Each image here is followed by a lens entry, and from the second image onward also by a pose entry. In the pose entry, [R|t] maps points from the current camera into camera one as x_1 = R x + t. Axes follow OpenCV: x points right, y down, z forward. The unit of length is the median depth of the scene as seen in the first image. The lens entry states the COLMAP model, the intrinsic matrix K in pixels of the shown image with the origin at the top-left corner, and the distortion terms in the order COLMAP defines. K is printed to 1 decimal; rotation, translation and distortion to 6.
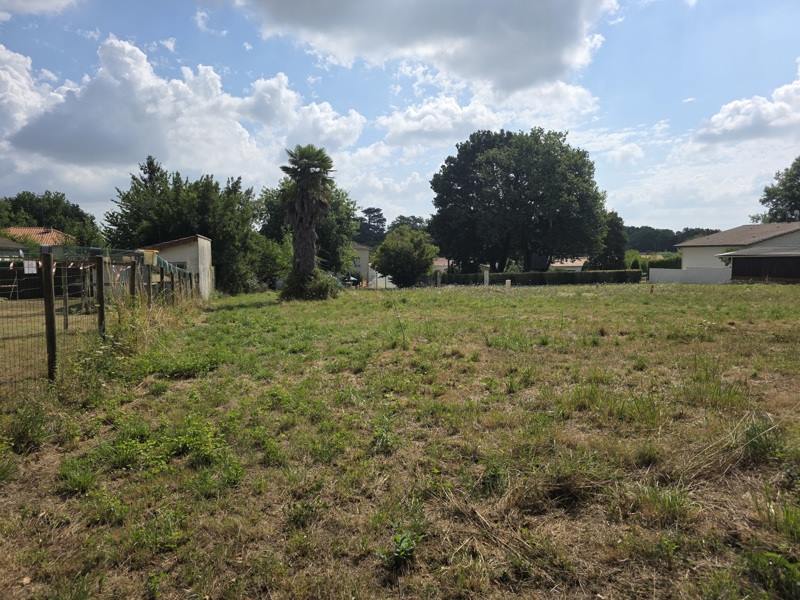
lens RADIAL K [[539.1, 0, 397.6], [0, 539.1, 303.8], [0, 0, 1]] dist [0.059754, -0.044984]
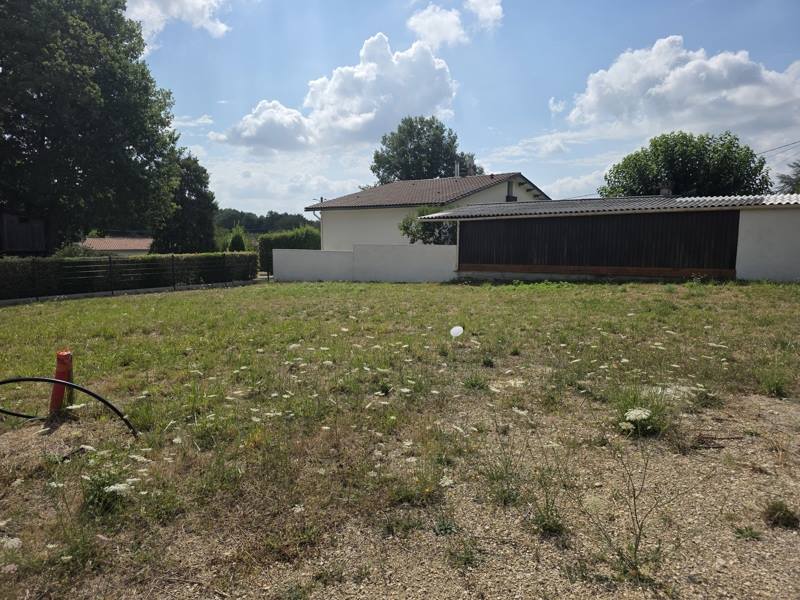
lens RADIAL K [[539.1, 0, 397.6], [0, 539.1, 303.8], [0, 0, 1]] dist [0.059754, -0.044984]
pose [[0.746180, -0.067208, 0.662343, 0.149592], [0.051309, 0.997738, 0.043437, -0.021152], [-0.663764, 0.001572, 0.747940, 0.378901]]
